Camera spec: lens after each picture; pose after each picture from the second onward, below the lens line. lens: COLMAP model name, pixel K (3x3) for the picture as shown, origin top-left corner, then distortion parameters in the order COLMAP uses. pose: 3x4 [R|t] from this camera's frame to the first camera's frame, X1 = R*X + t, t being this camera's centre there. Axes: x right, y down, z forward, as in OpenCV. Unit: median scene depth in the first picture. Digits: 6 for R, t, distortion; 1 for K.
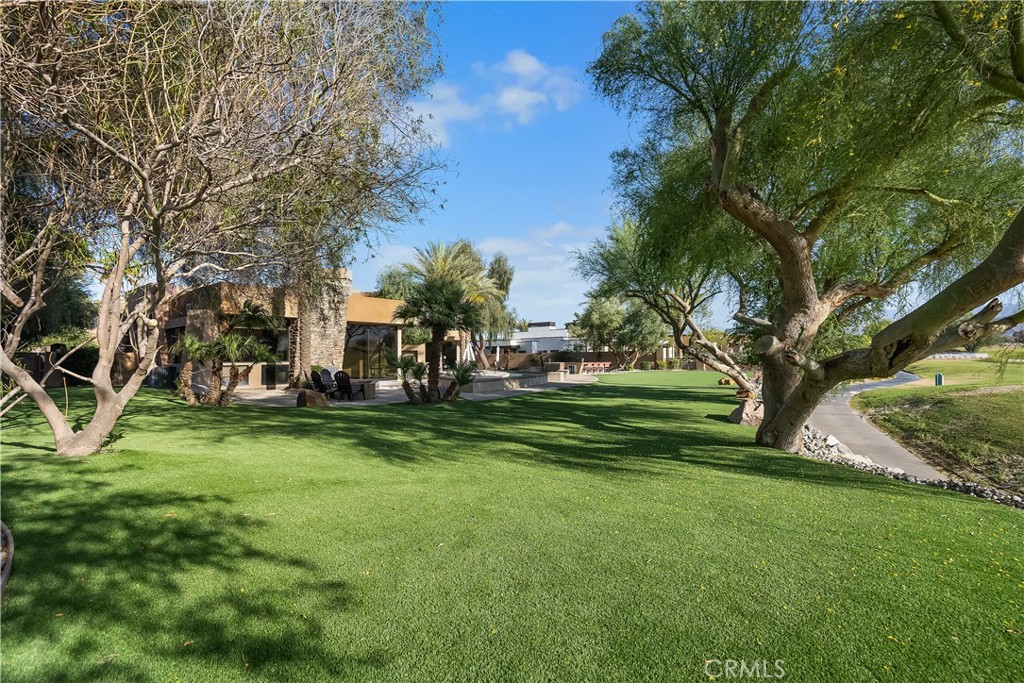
lens RADIAL K [[469.8, 0, 509.3], [0, 469.8, 337.0], [0, 0, 1]] dist [-0.003680, 0.000198]
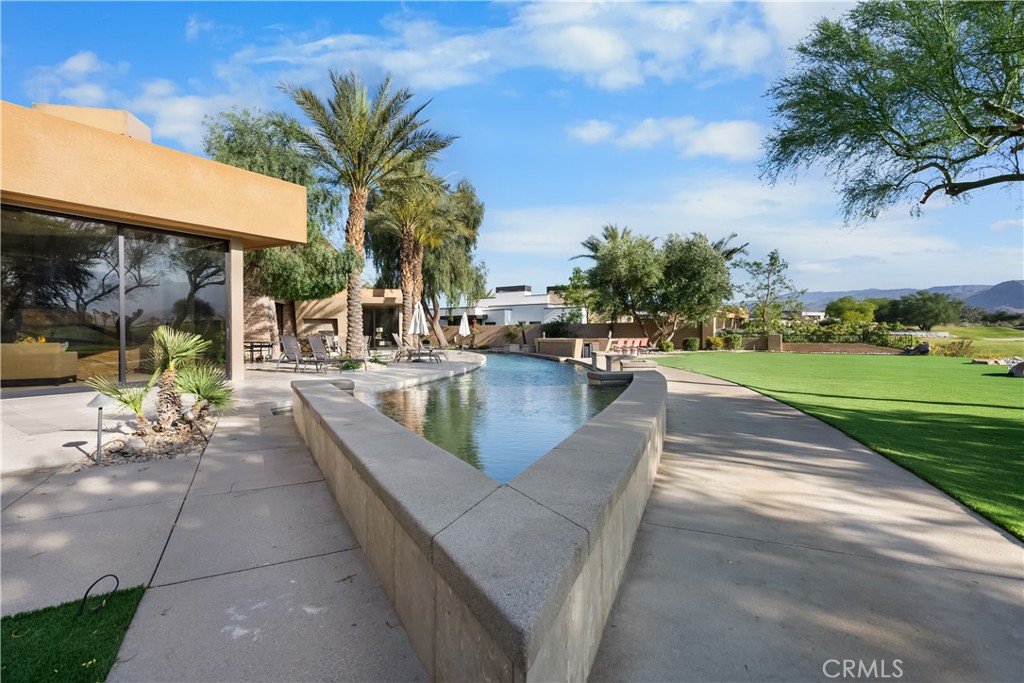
lens RADIAL K [[469.8, 0, 509.3], [0, 469.8, 337.0], [0, 0, 1]] dist [-0.003680, 0.000198]
pose [[0.994399, 0.002500, 0.105664, -0.025387], [-0.008074, 0.998596, 0.052359, 0.015360], [-0.105385, -0.052918, 0.993022, 0.296244]]
